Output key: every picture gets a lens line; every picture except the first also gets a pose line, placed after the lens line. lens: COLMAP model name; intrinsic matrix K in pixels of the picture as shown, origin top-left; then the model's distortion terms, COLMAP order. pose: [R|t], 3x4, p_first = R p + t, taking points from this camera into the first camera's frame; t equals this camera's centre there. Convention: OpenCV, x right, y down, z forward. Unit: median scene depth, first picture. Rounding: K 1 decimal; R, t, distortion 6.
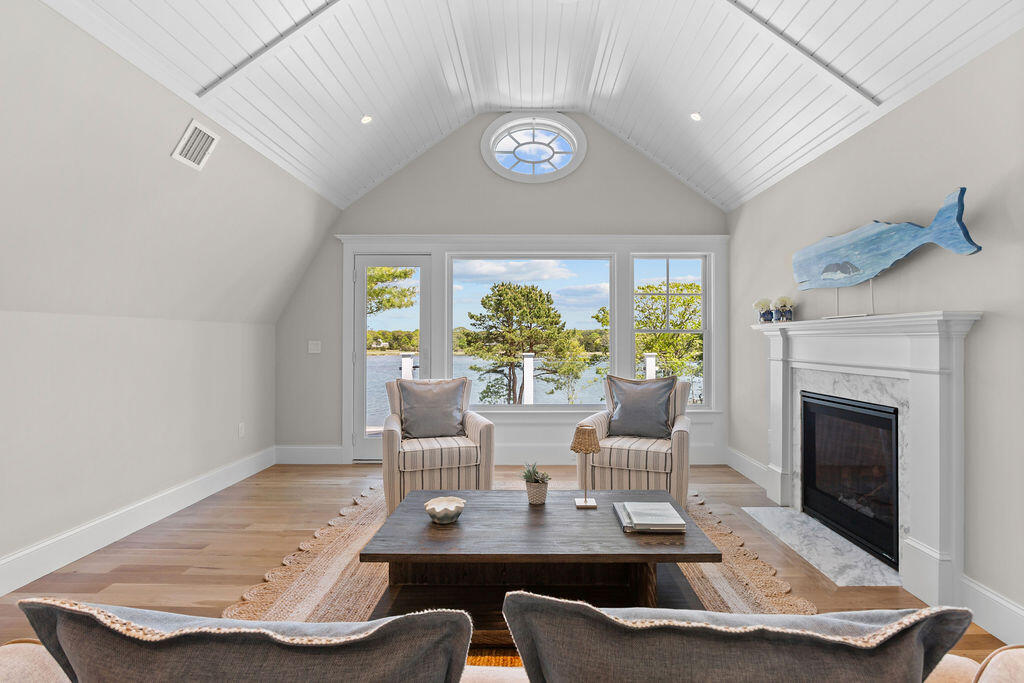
lens RADIAL K [[505.9, 0, 525.1], [0, 505.9, 337.0], [0, 0, 1]] dist [0.026160, 0.000268]
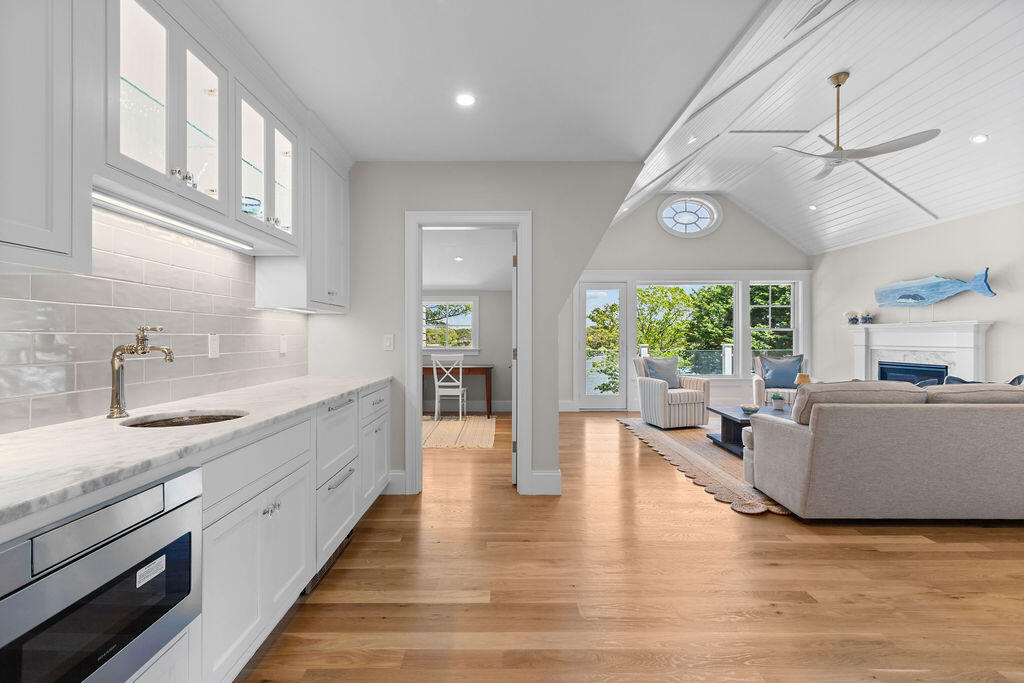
lens RADIAL K [[456.1, 0, 505.7], [0, 456.1, 338.3], [0, 0, 1]] dist [-0.000410, -0.000345]
pose [[0.999916, -0.000746, 0.012967, -0.924306], [0.000631, 0.999960, 0.008871, 0.006641], [-0.012973, -0.008862, 0.999877, -0.703103]]
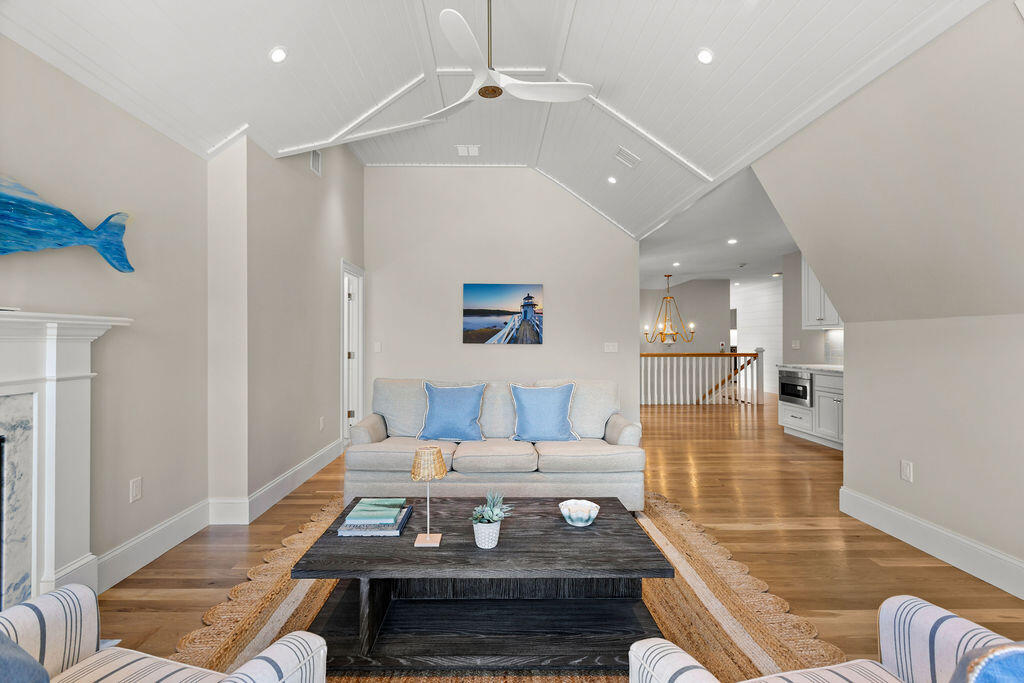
lens RADIAL K [[456.1, 0, 505.7], [0, 456.1, 338.3], [0, 0, 1]] dist [-0.000410, -0.000345]
pose [[-0.999477, 0.000880, -0.032316, 0.012264], [0.001097, 0.999977, -0.006706, 0.001382], [0.032309, -0.006738, -0.999455, 1.370494]]
